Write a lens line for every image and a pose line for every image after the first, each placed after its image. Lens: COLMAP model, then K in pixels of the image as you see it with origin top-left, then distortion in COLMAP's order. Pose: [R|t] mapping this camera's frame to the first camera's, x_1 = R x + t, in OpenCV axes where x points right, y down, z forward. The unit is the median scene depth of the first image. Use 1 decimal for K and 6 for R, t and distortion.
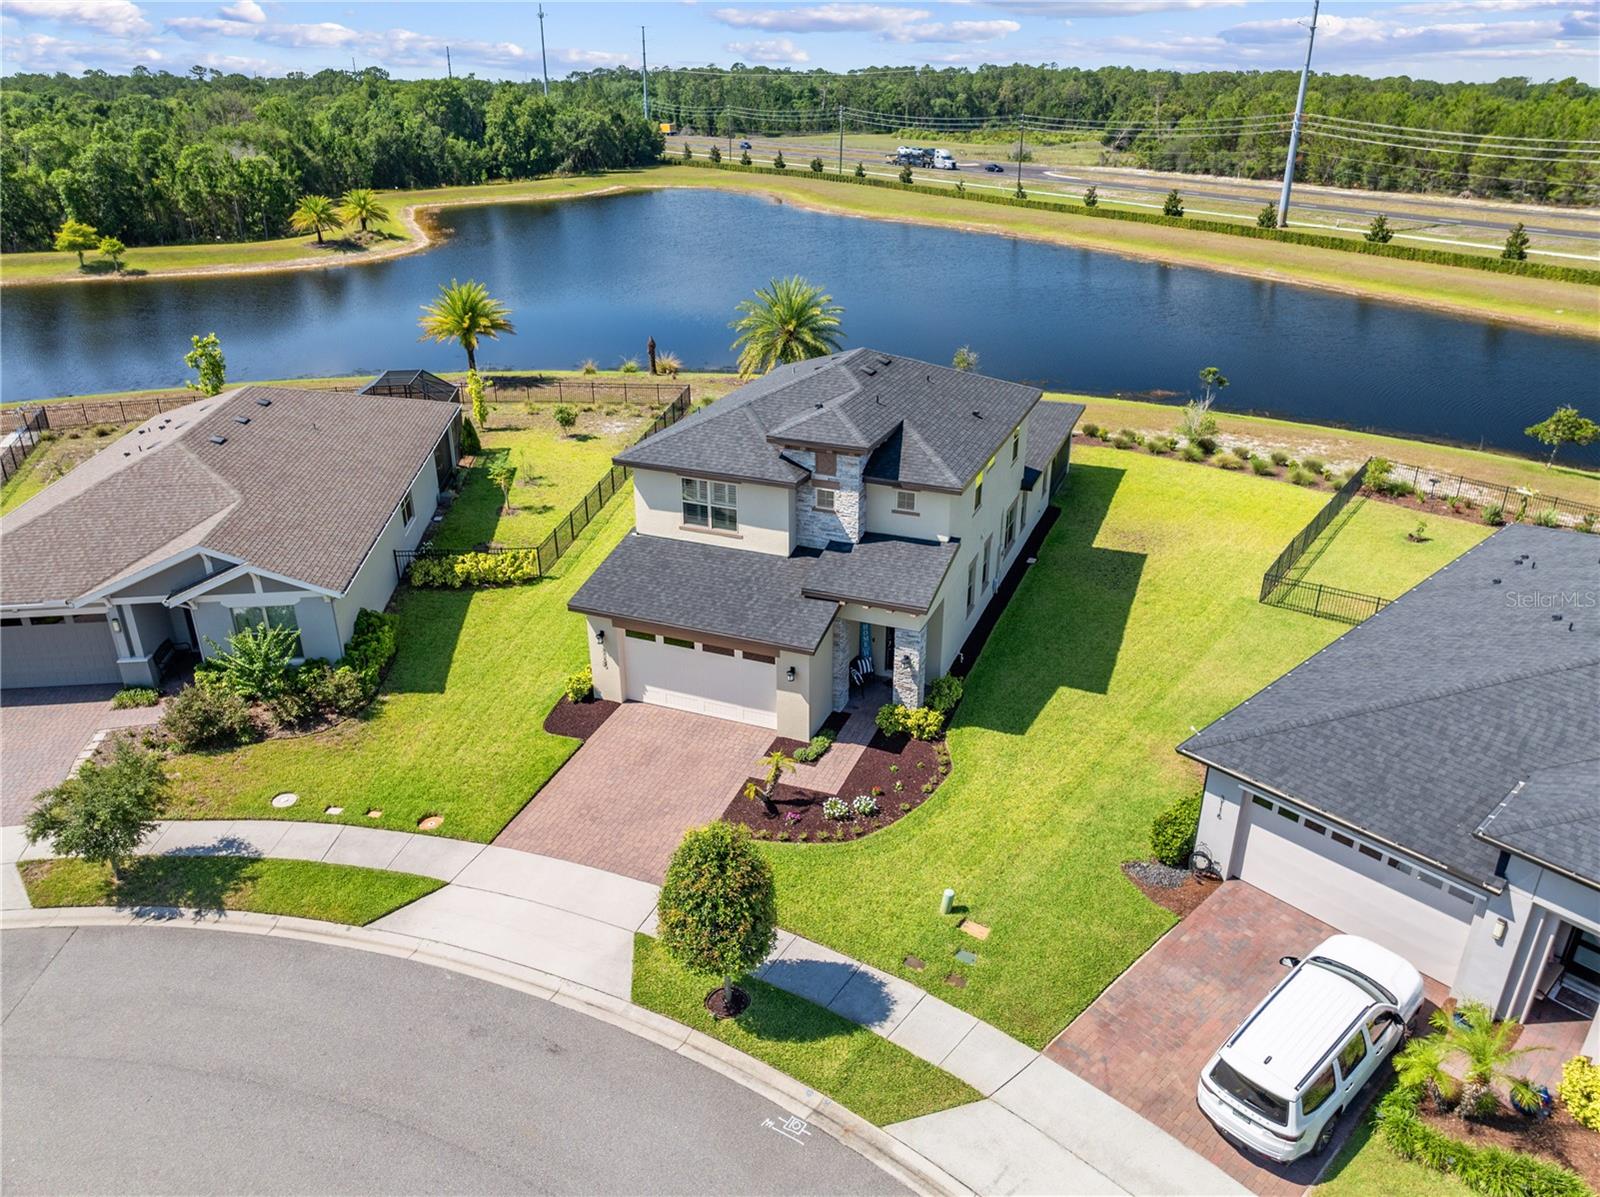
lens RADIAL K [[1127.2, 0, 807.9], [0, 1127.2, 592.4], [0, 0, 1]] dist [-0.040794, 0.011978]
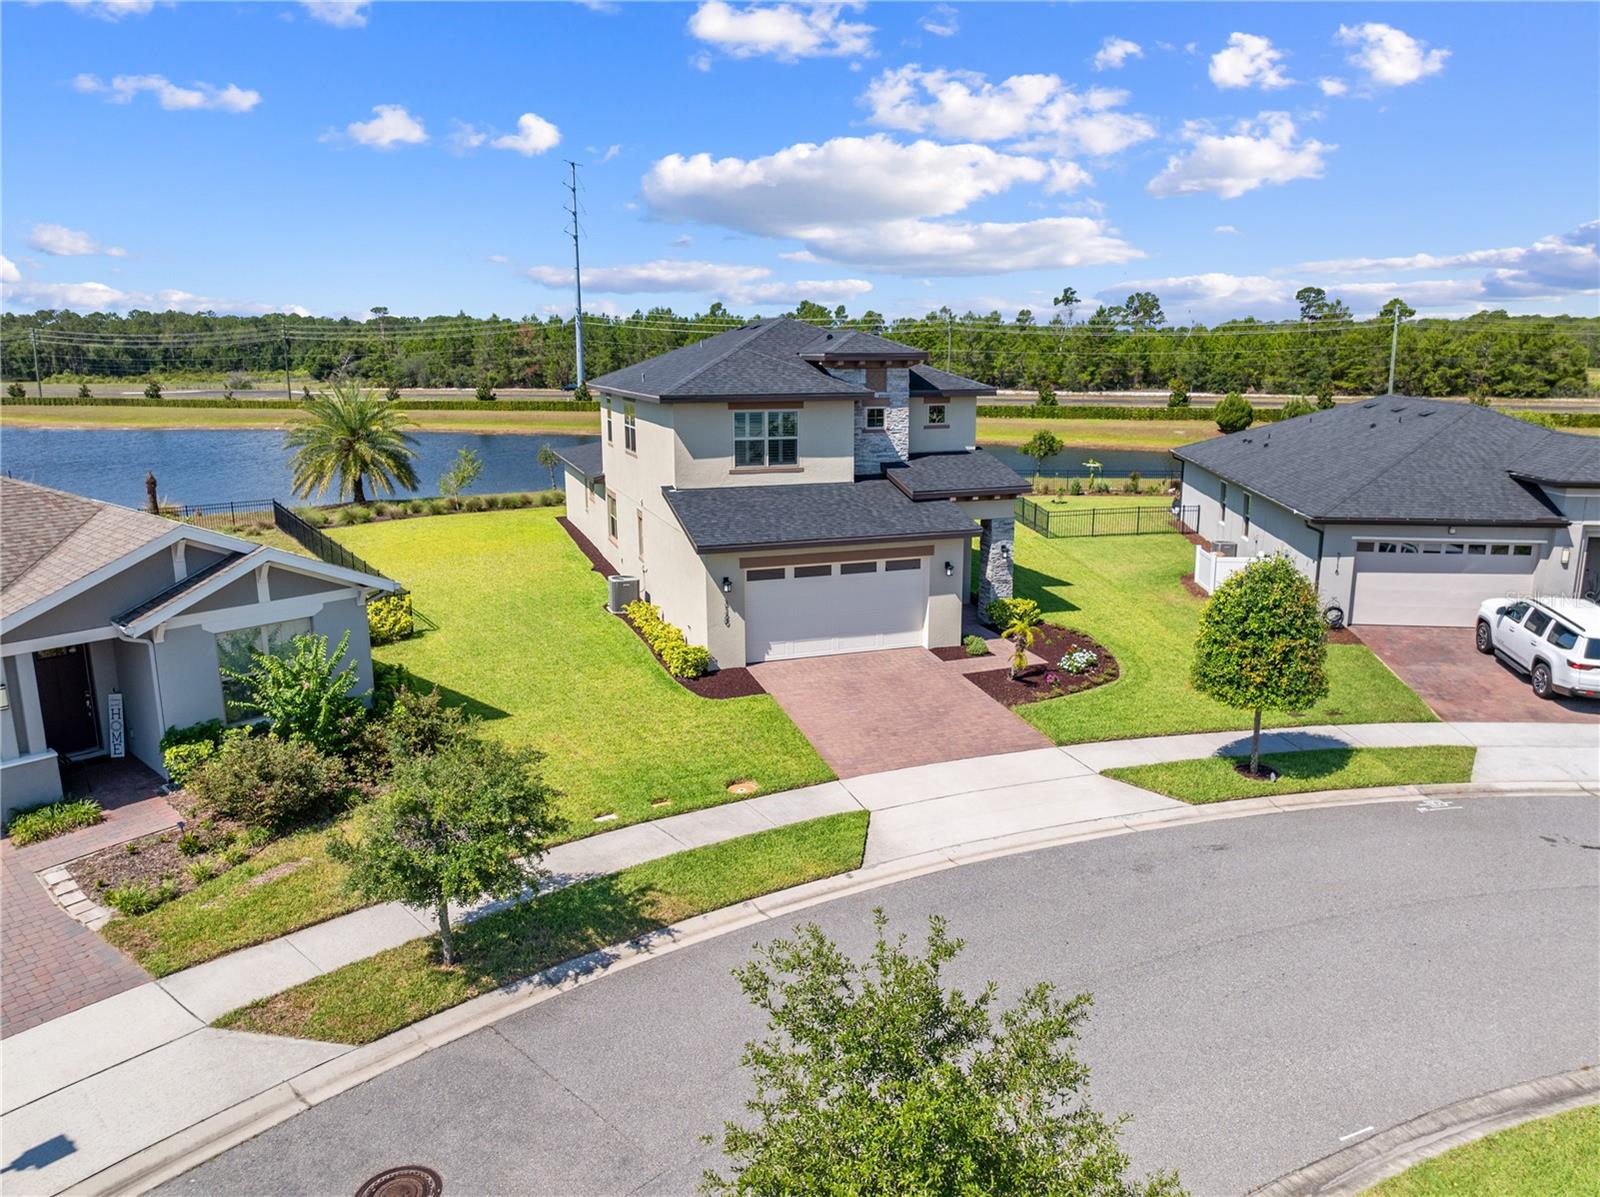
lens RADIAL K [[1126.9, 0, 807.9], [0, 1126.9, 592.6], [0, 0, 1]] dist [-0.038397, 0.003301]
pose [[0.754756, -0.140909, 0.640694, -0.669036], [0.273562, 0.955292, -0.112164, 0.154237], [-0.596245, 0.259926, 0.759560, 0.321134]]
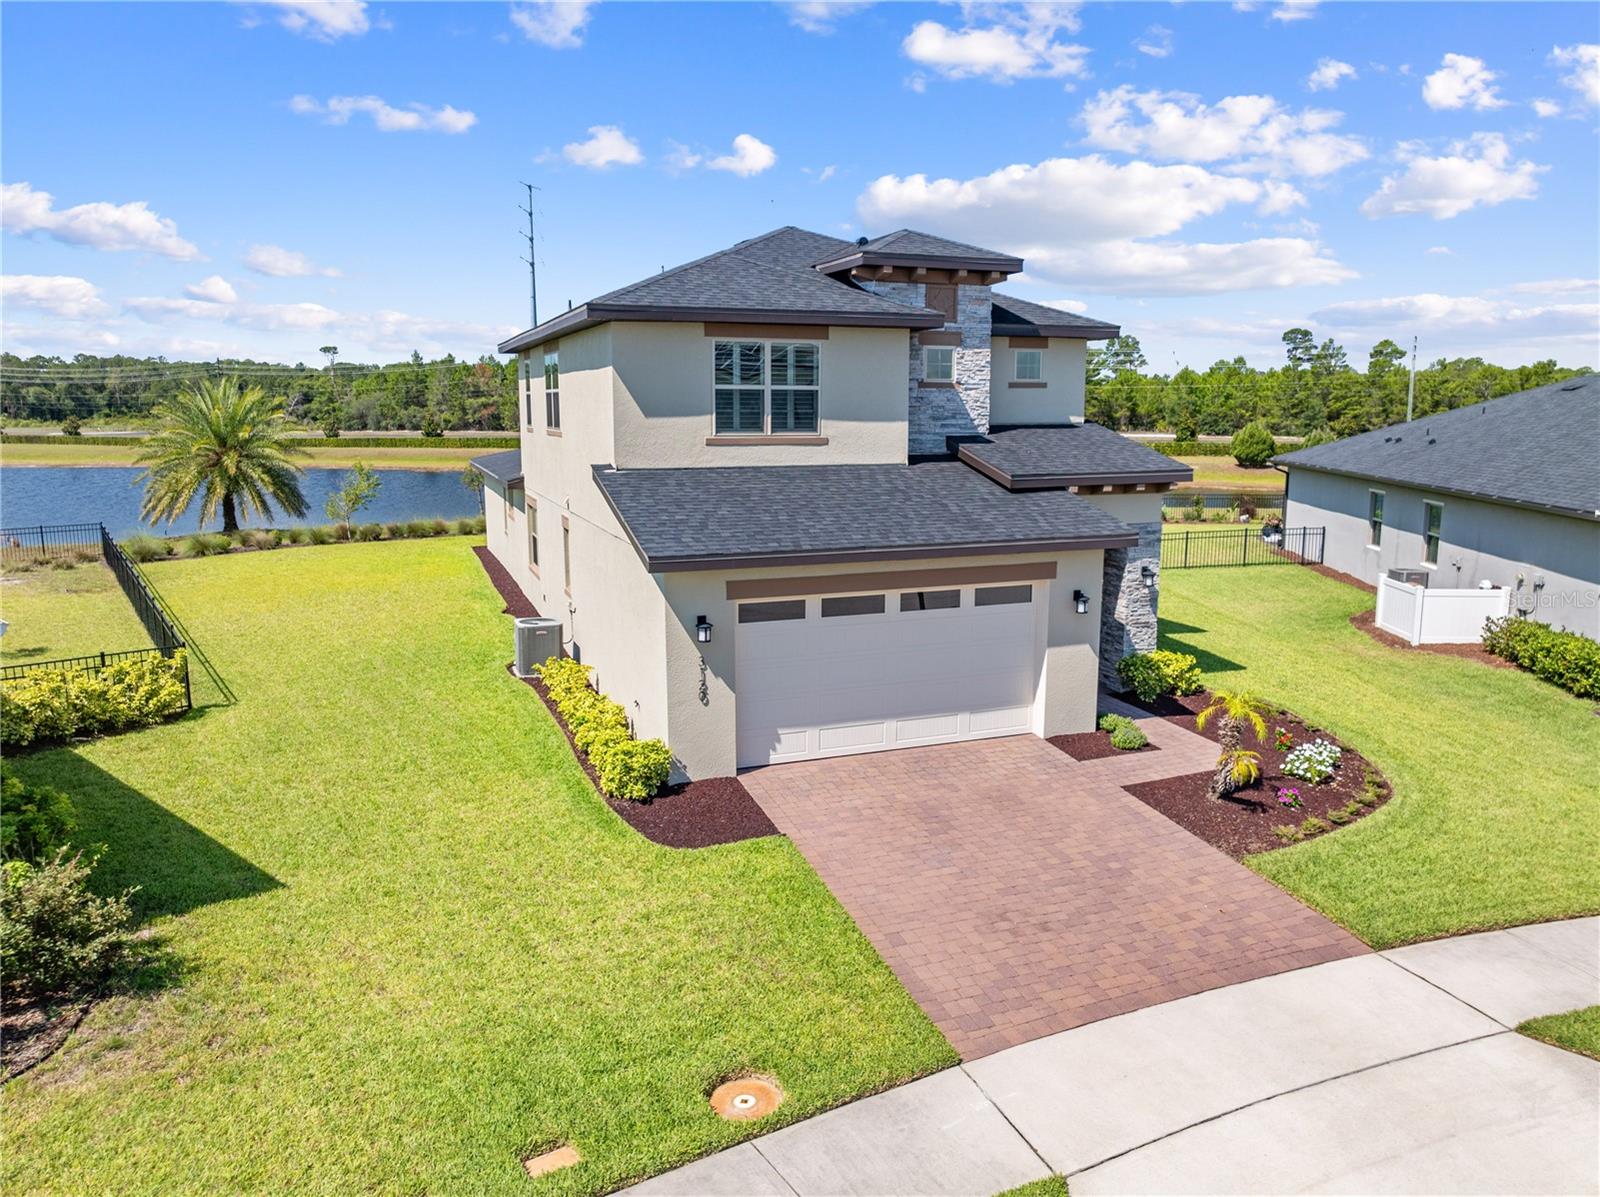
lens RADIAL K [[1126.9, 0, 807.9], [0, 1126.9, 592.6], [0, 0, 1]] dist [-0.038397, 0.003301]
pose [[0.734798, -0.111953, 0.668983, -0.455048], [0.279689, 0.948542, -0.148468, 0.105048], [-0.617937, 0.296201, 0.728299, 0.621435]]
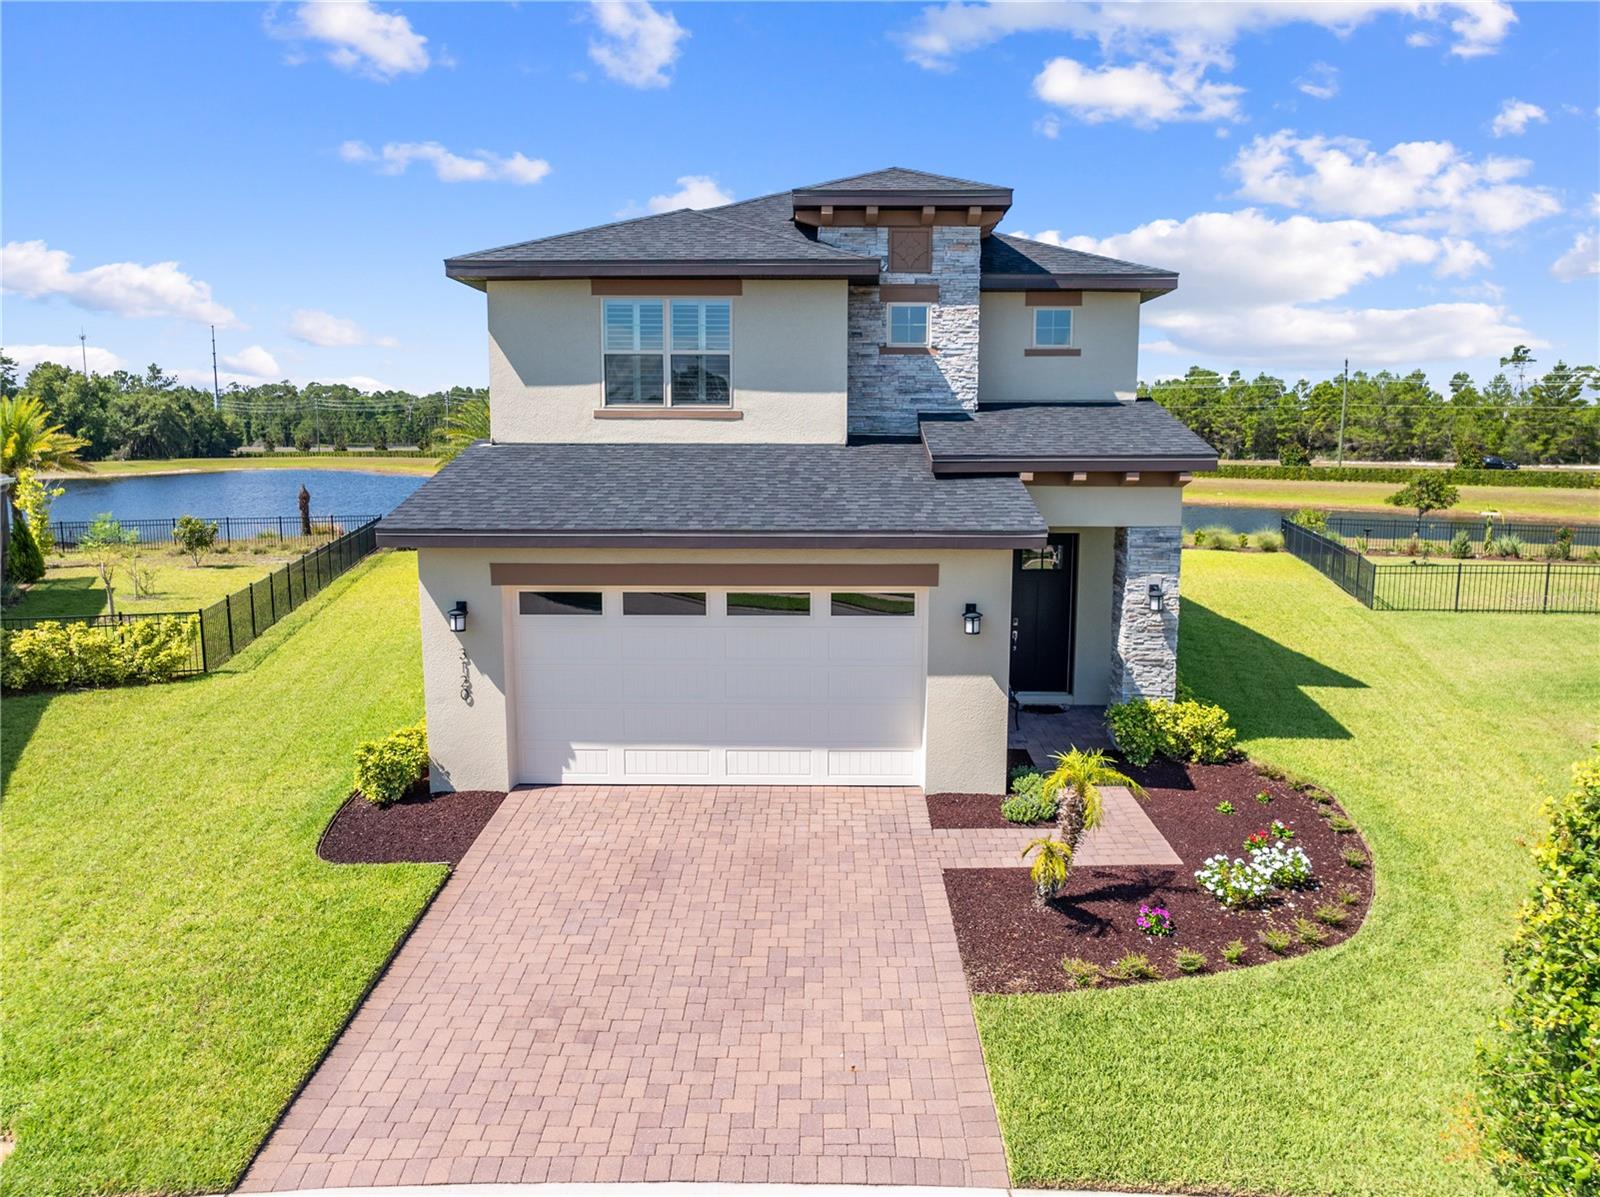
lens RADIAL K [[1126.9, 0, 807.9], [0, 1126.9, 592.6], [0, 0, 1]] dist [-0.038397, 0.003301]
pose [[0.934215, -0.048764, 0.353362, -0.206328], [0.145874, 0.956220, -0.253700, 0.149912], [-0.325521, 0.288557, 0.900428, 0.585122]]
